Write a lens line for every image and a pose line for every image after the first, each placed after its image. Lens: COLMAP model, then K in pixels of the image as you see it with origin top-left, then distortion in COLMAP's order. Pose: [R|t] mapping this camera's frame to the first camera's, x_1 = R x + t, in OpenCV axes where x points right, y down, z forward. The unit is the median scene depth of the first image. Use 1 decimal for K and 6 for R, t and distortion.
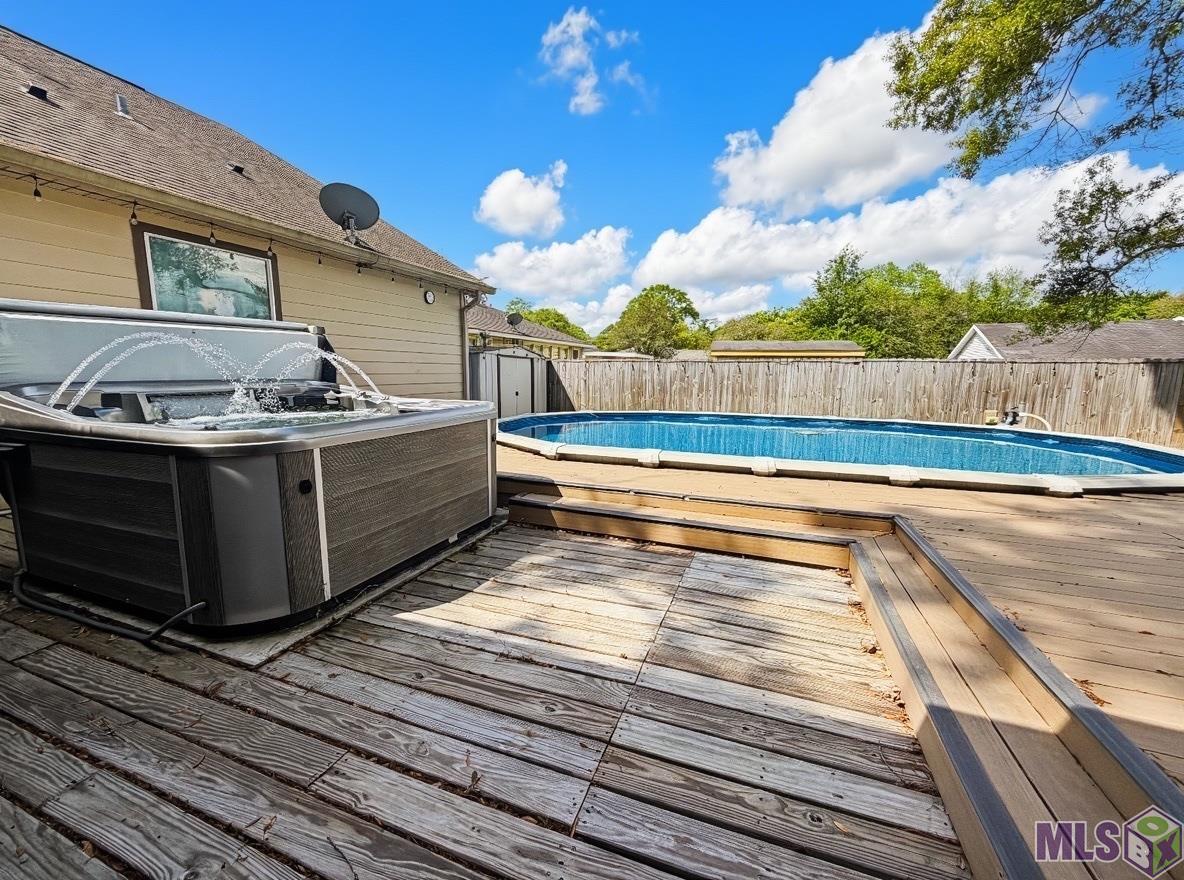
lens RADIAL K [[467.3, 0, 584.4], [0, 467.3, 440.2], [0, 0, 1]] dist [0.002634, -0.000173]
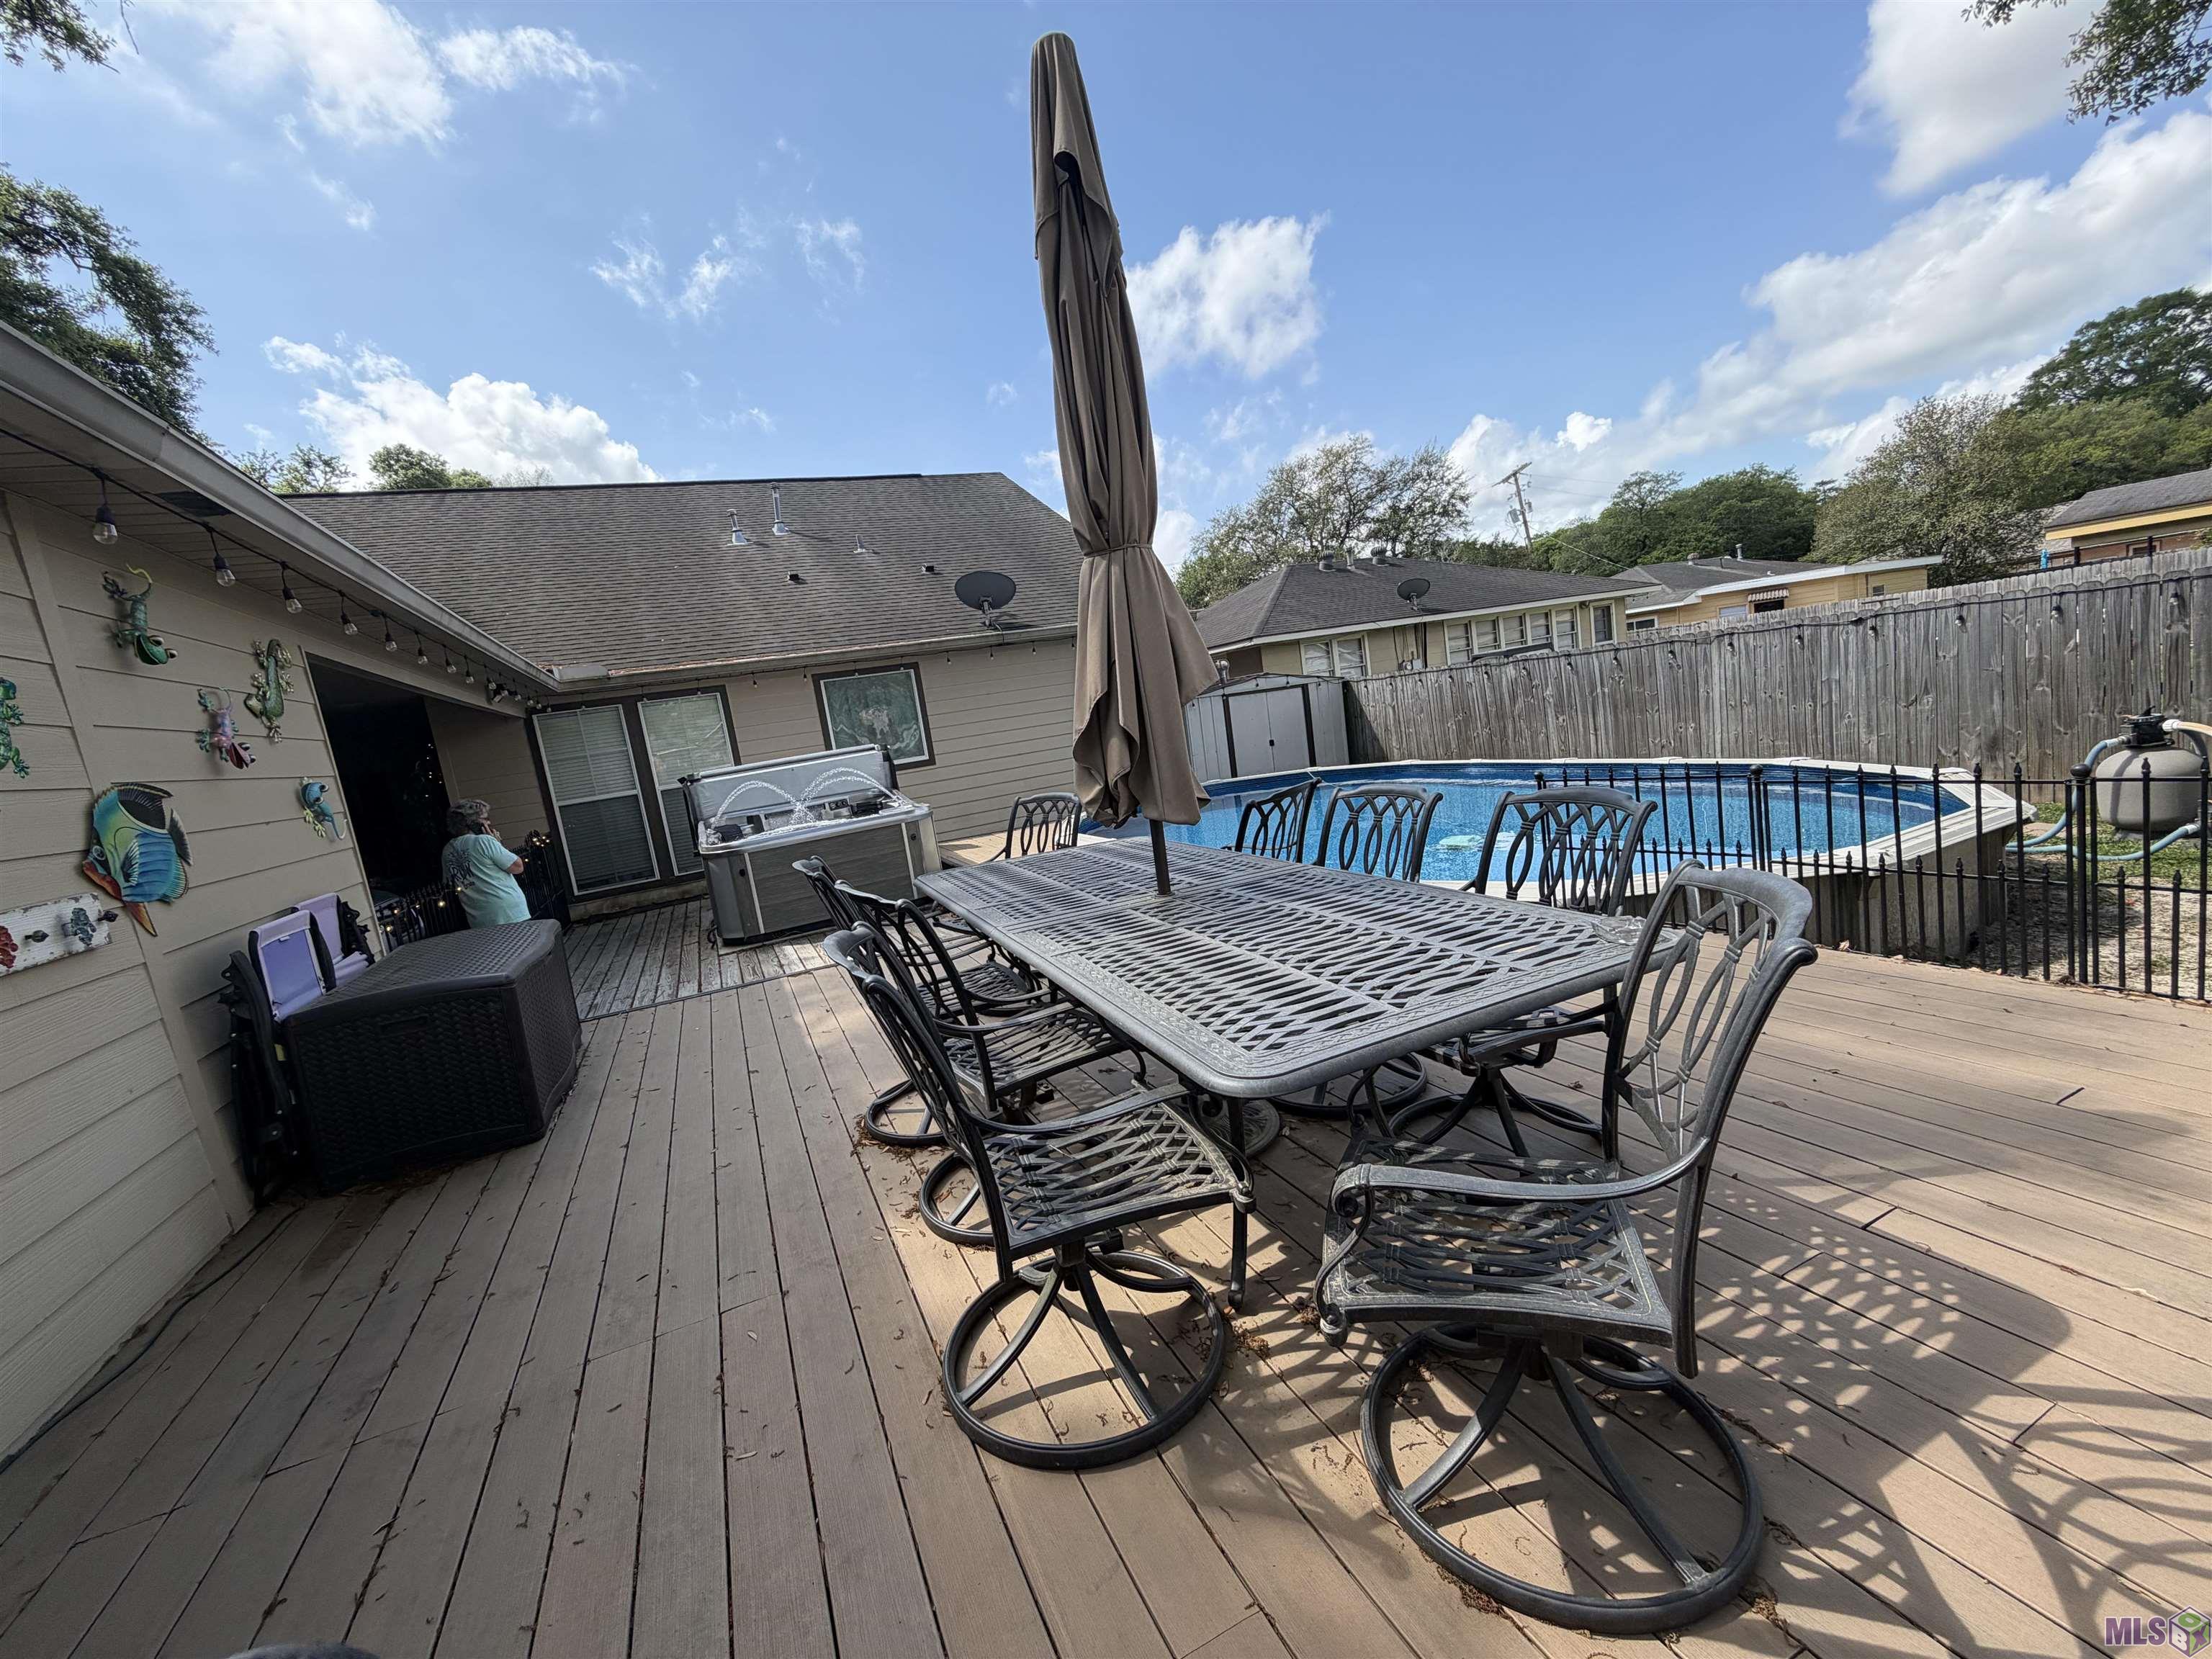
lens RADIAL K [[873.1, 0, 1096.8], [0, 873.1, 825.9], [0, 0, 1]] dist [0.002634, -0.000173]
pose [[0.709631, -0.013749, -0.704439, 0.689992], [0.046896, 0.998514, 0.027753, -0.029014], [0.703011, -0.052730, 0.709222, -0.122152]]
